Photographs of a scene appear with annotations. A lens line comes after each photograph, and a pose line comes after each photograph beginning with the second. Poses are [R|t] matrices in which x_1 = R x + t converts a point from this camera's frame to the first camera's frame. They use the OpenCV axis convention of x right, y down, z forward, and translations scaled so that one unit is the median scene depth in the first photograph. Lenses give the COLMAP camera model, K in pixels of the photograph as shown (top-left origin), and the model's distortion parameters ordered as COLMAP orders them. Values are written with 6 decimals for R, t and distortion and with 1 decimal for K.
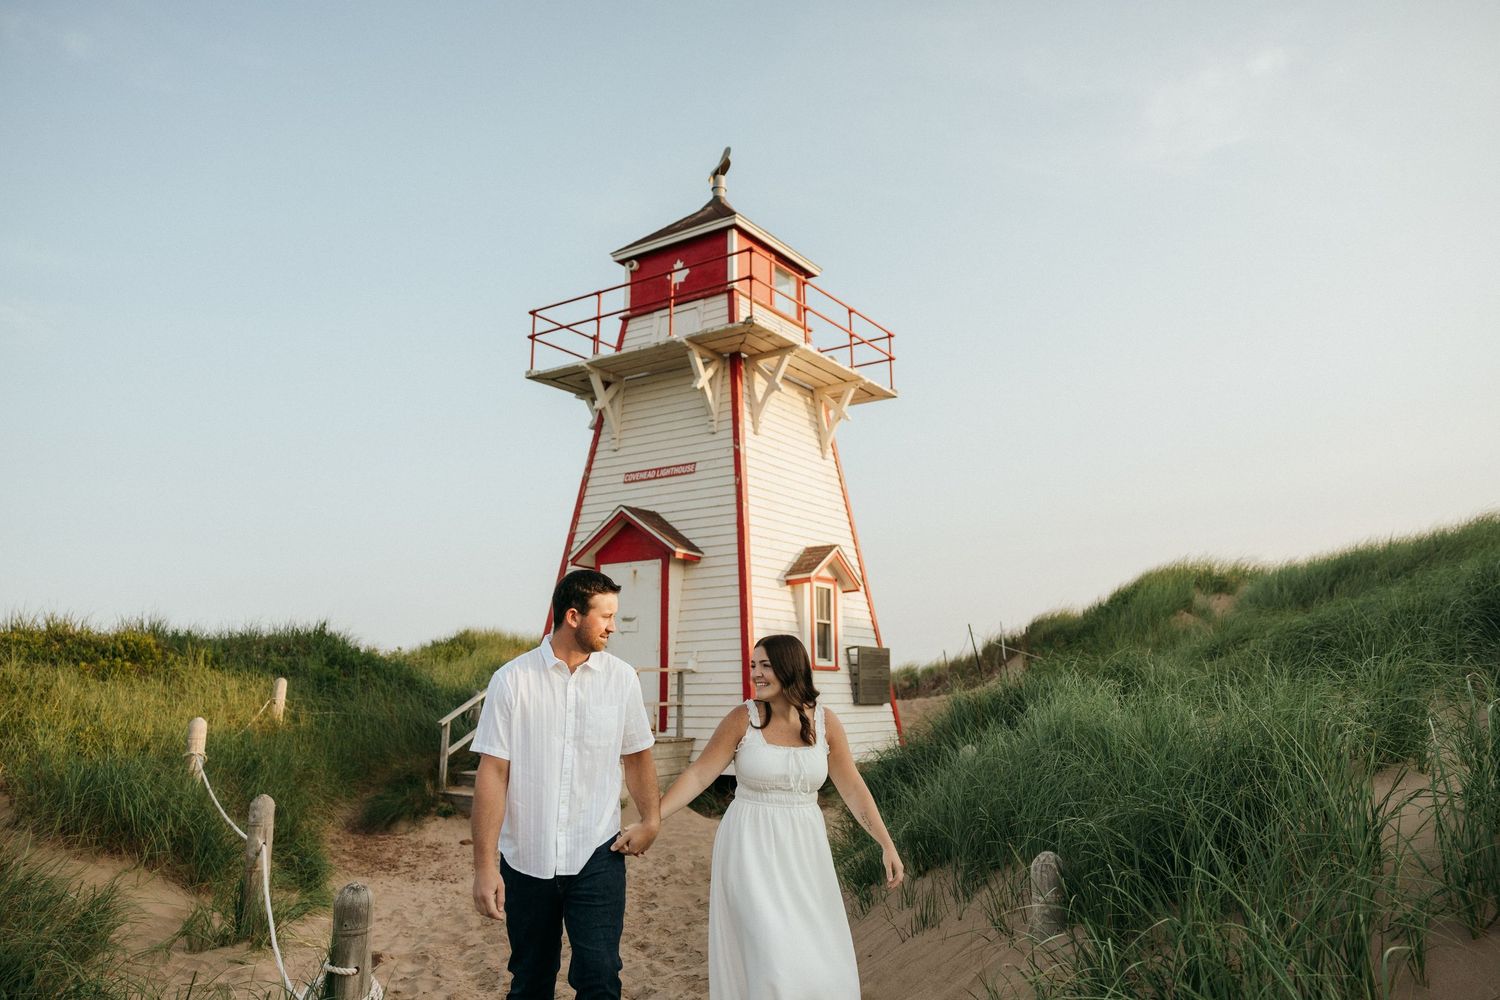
lens RADIAL K [[1021.6, 0, 758.6], [0, 1021.6, 500.0], [0, 0, 1]] dist [0.000127, 0.001667]
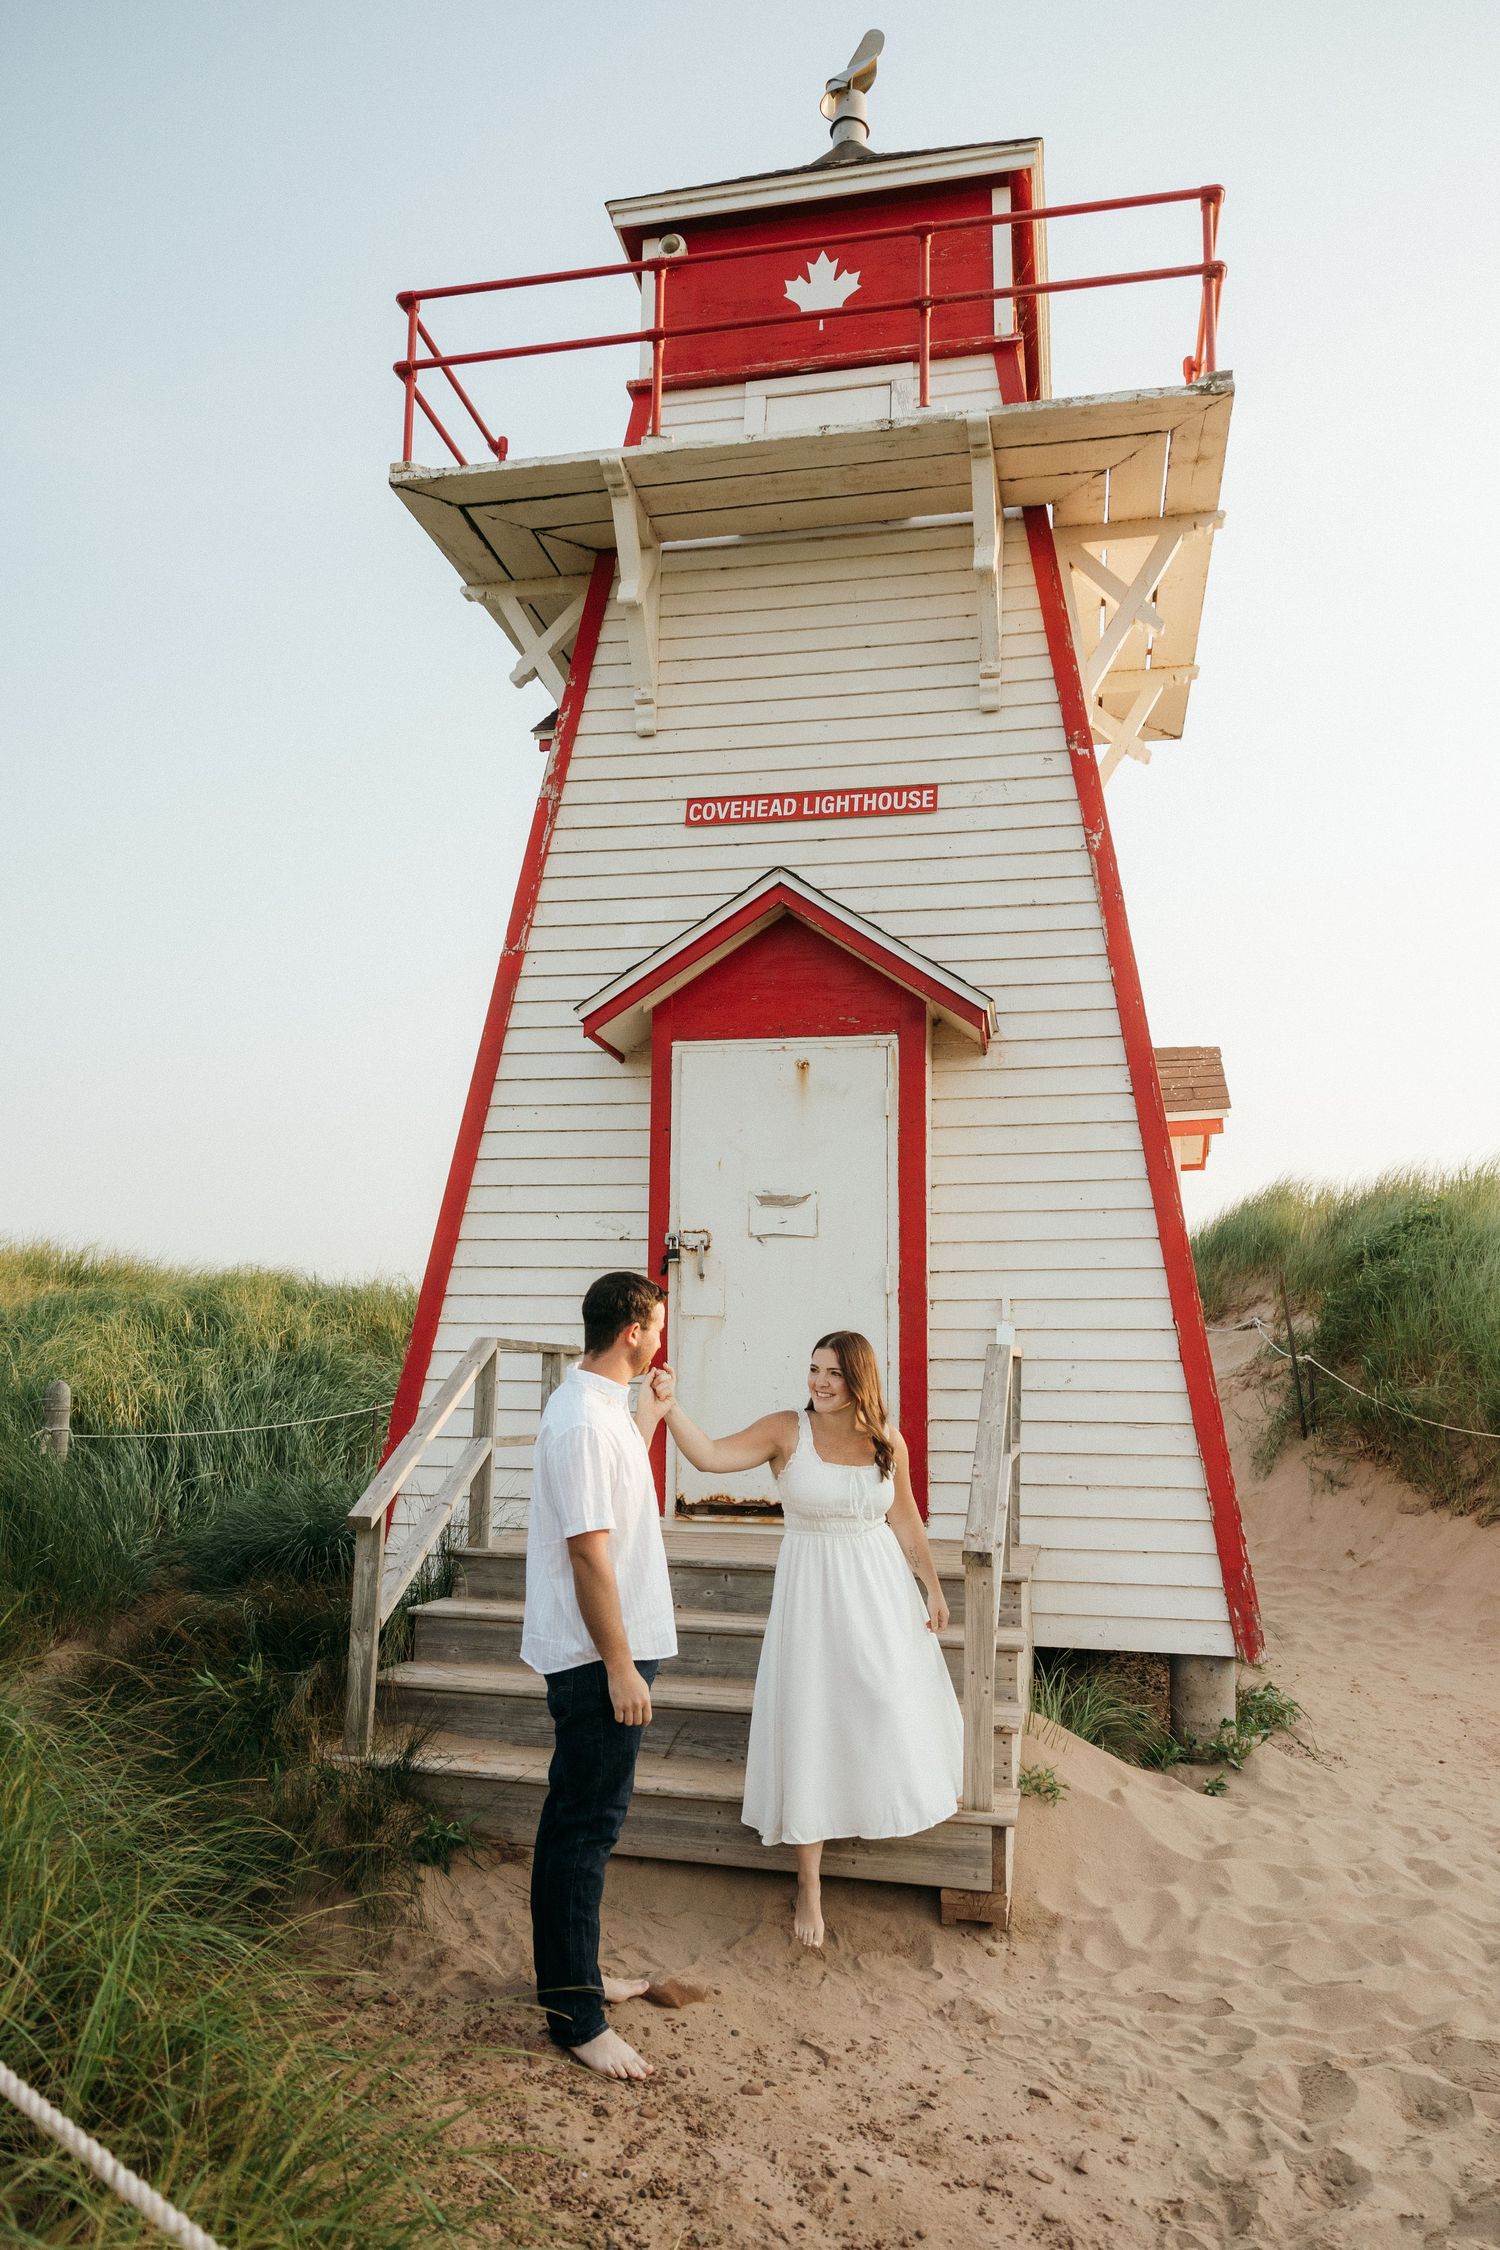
lens RADIAL K [[1624.5, 0, 728.5], [0, 1624.5, 1181.2], [0, 0, 1]] dist [0.001765, 0.003918]
pose [[0.930342, 0.063292, 0.361189, -0.330543], [-0.088339, 0.994667, 0.053242, 0.079424], [-0.355893, -0.081441, 0.930971, 0.474361]]
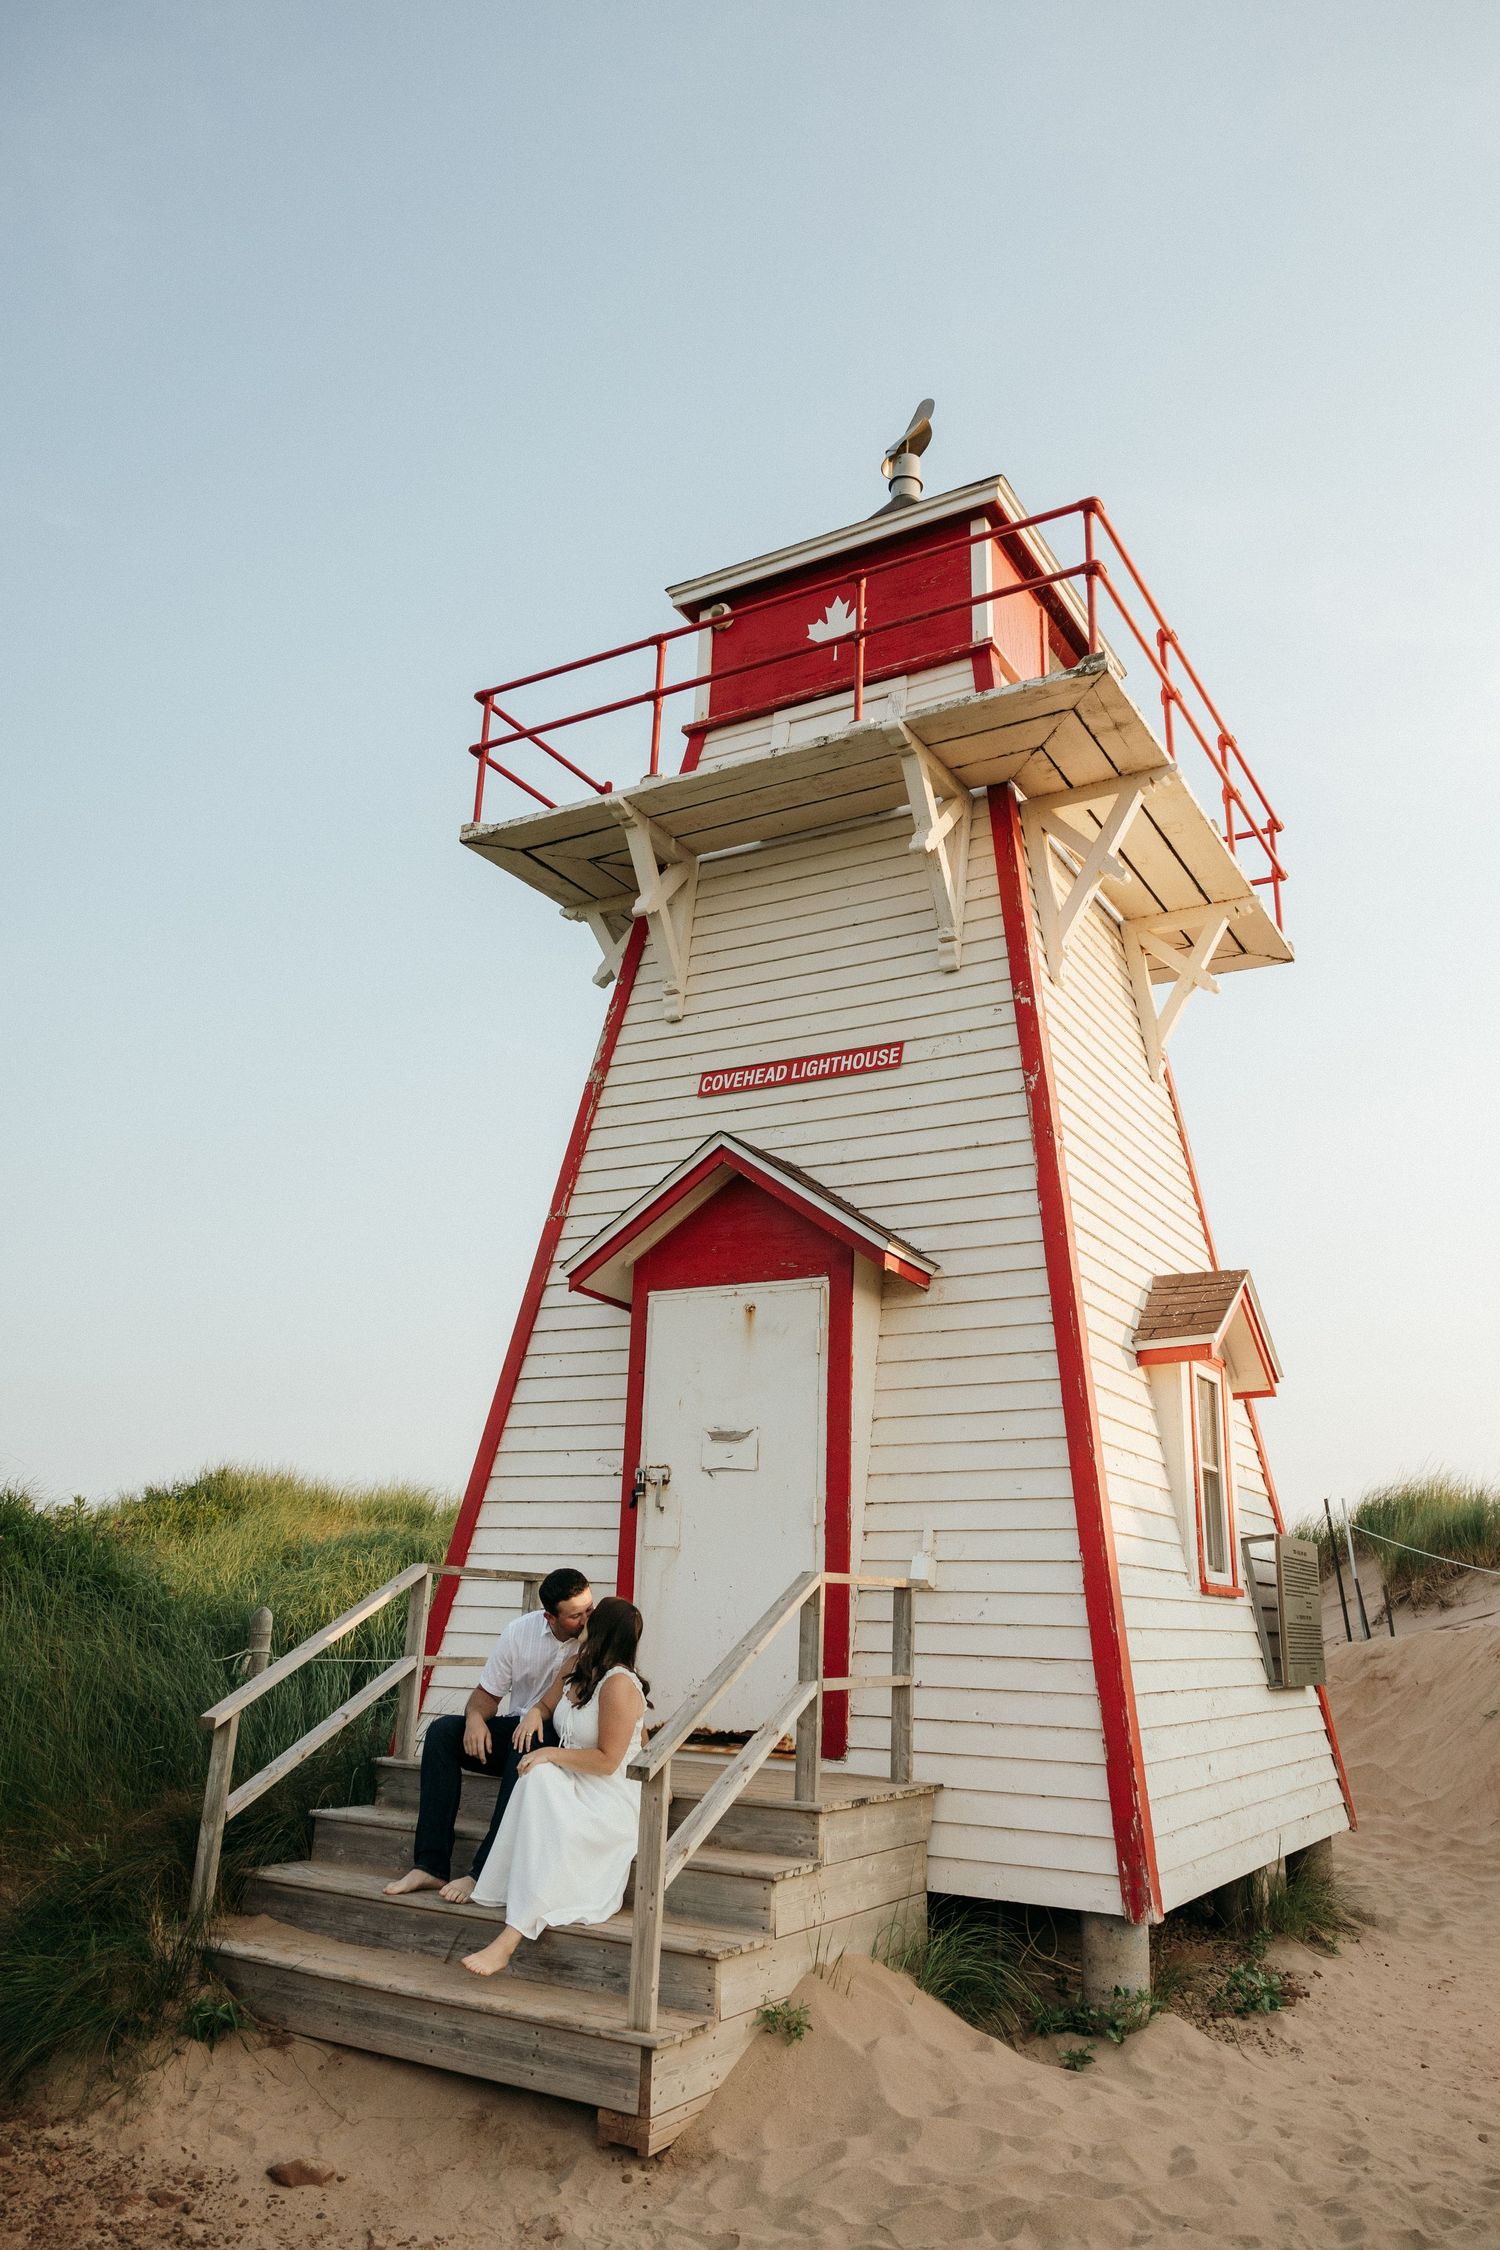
lens RADIAL K [[1608.6, 0, 750.0], [0, 1608.6, 1125.0], [0, 0, 1]] dist [0.000115, 0.004996]
pose [[0.997378, 0.053560, 0.048672, -0.148496], [-0.048027, 0.992937, -0.108488, 0.064960], [-0.054139, 0.105866, 0.992906, 0.389770]]
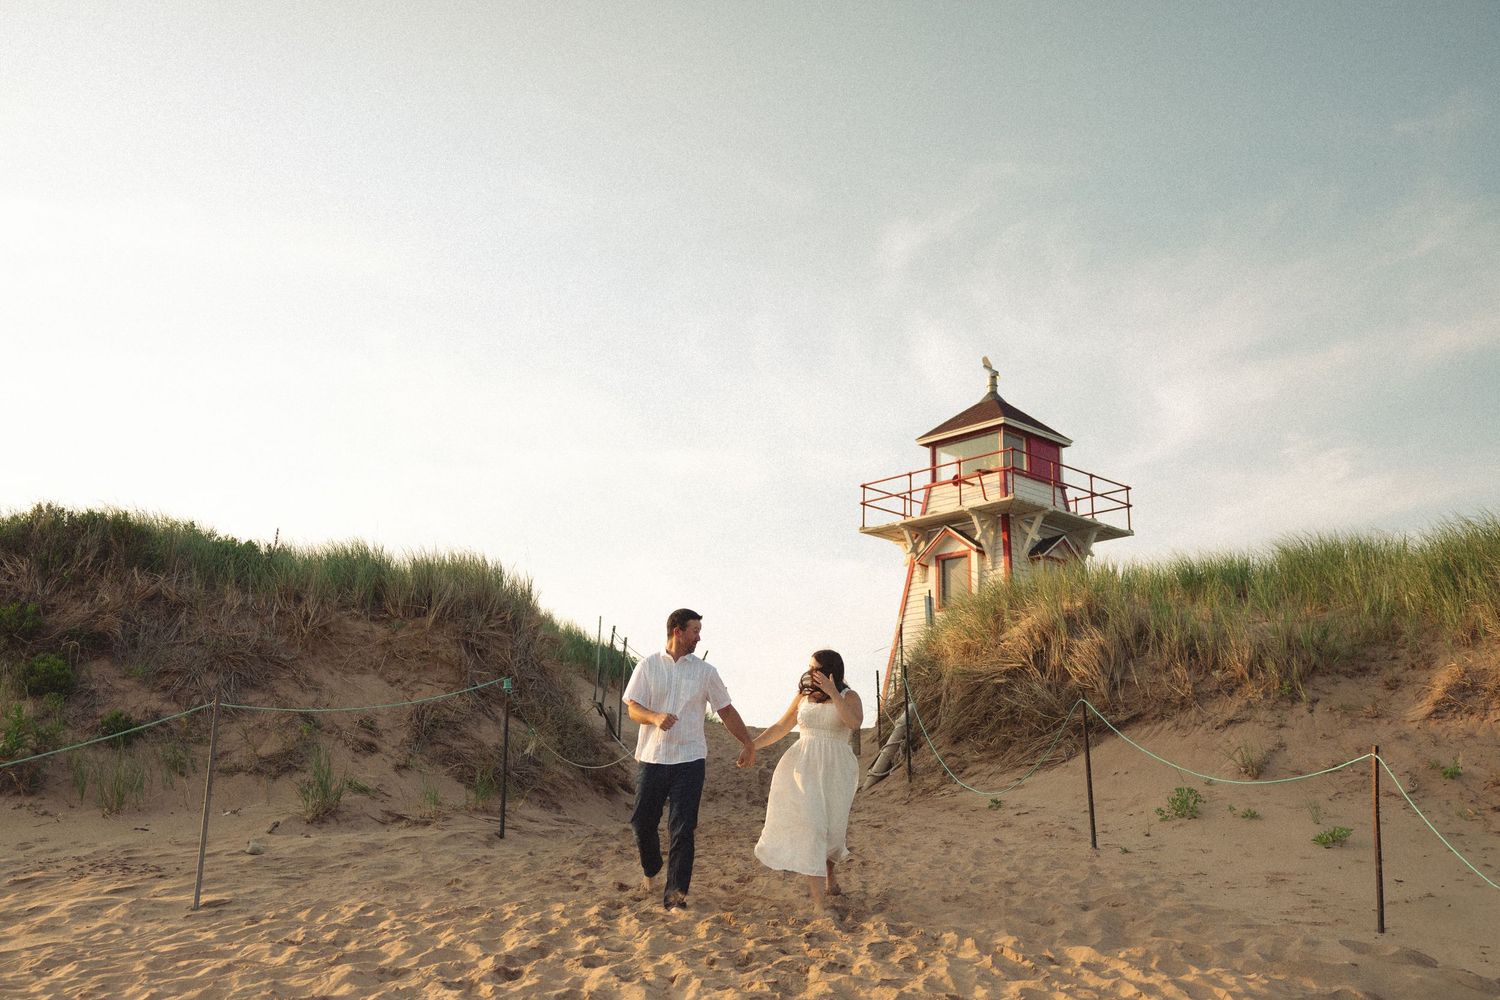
lens RADIAL K [[1473.6, 0, 750.0], [0, 1473.6, 500.0], [0, 0, 1]] dist [0.001568, -0.000357]
pose [[0.968855, -0.042019, -0.244036, 0.140842], [0.022749, 0.996434, -0.081252, -0.000097], [0.246580, 0.073170, 0.966356, -1.145610]]
